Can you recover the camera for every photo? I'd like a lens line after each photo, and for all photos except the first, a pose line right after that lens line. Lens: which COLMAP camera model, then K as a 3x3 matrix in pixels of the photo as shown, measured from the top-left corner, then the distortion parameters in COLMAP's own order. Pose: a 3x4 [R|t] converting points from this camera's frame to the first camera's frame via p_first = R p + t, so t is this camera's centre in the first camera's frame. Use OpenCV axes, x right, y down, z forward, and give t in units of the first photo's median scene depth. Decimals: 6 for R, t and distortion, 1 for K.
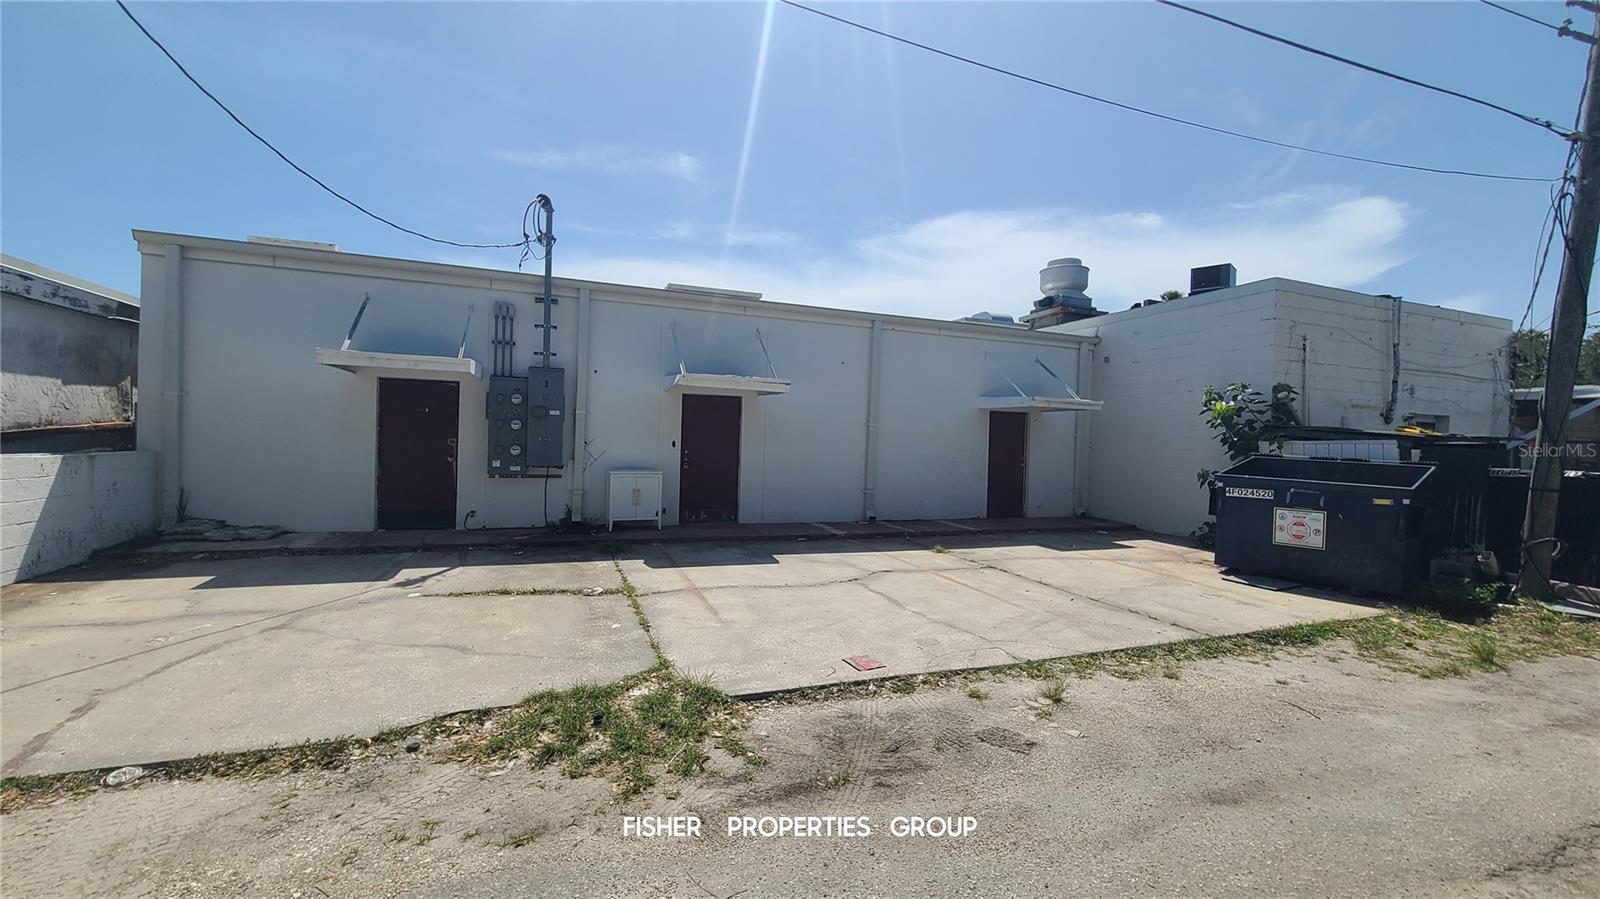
lens RADIAL K [[656.1, 0, 804.4], [0, 656.1, 451.7], [0, 0, 1]] dist [0.000780, -0.000974]
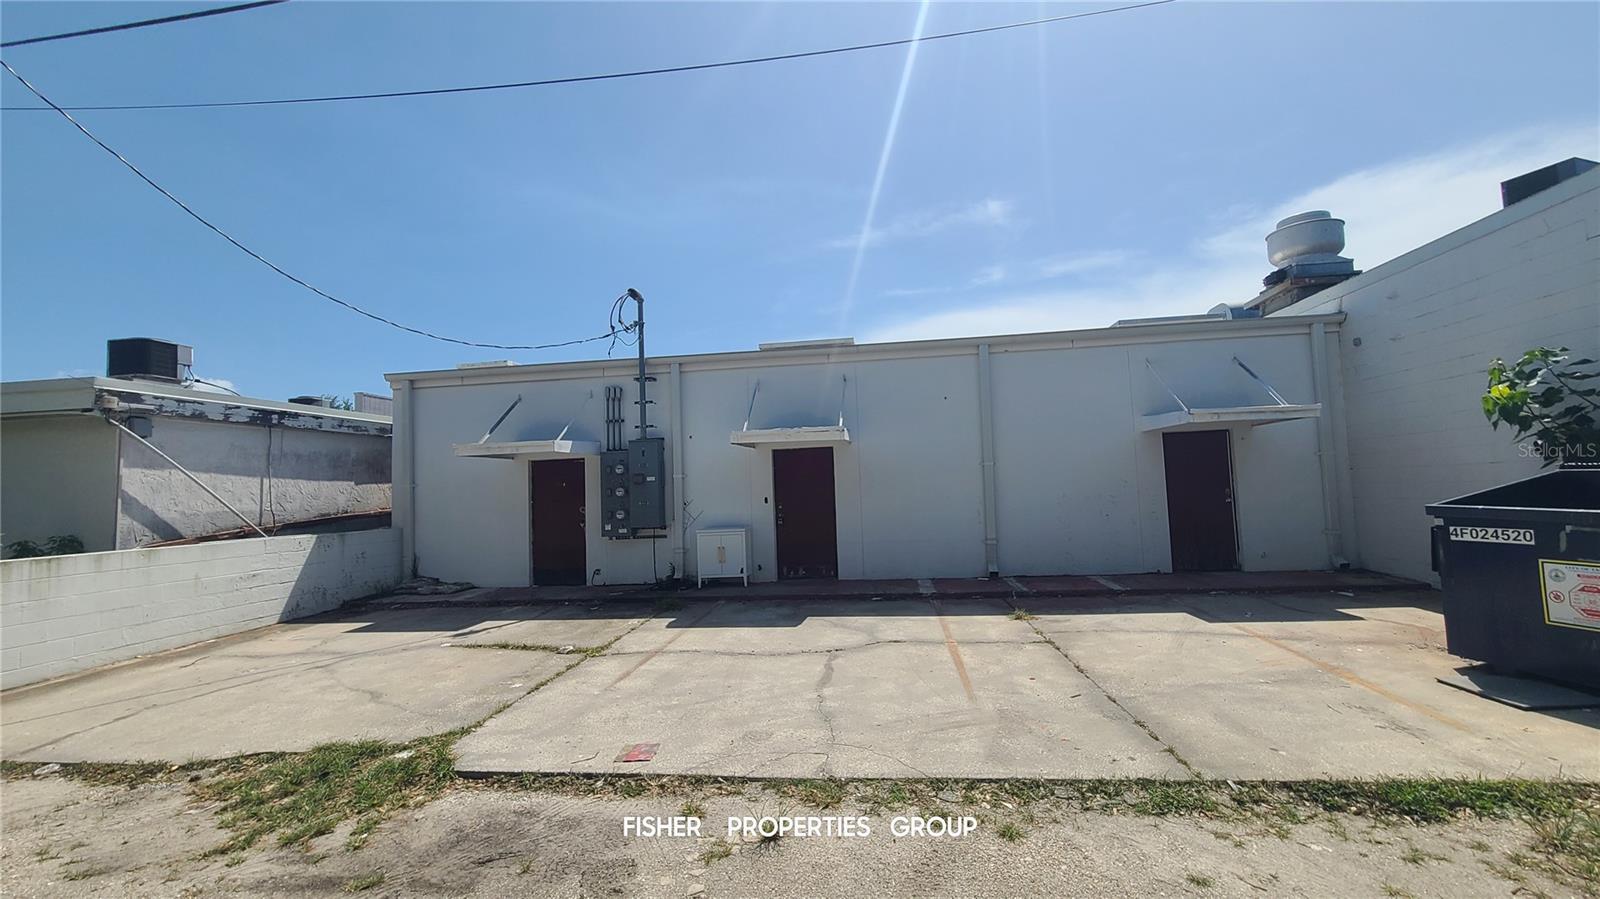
lens RADIAL K [[656.1, 0, 799.7], [0, 656.1, 449.3], [0, 0, 1]] dist [0.000780, -0.000974]
pose [[0.874913, -0.091882, -0.475485, 0.418366], [0.055339, 0.994374, -0.090324, 0.005235], [0.481109, 0.052713, 0.875075, 0.178008]]
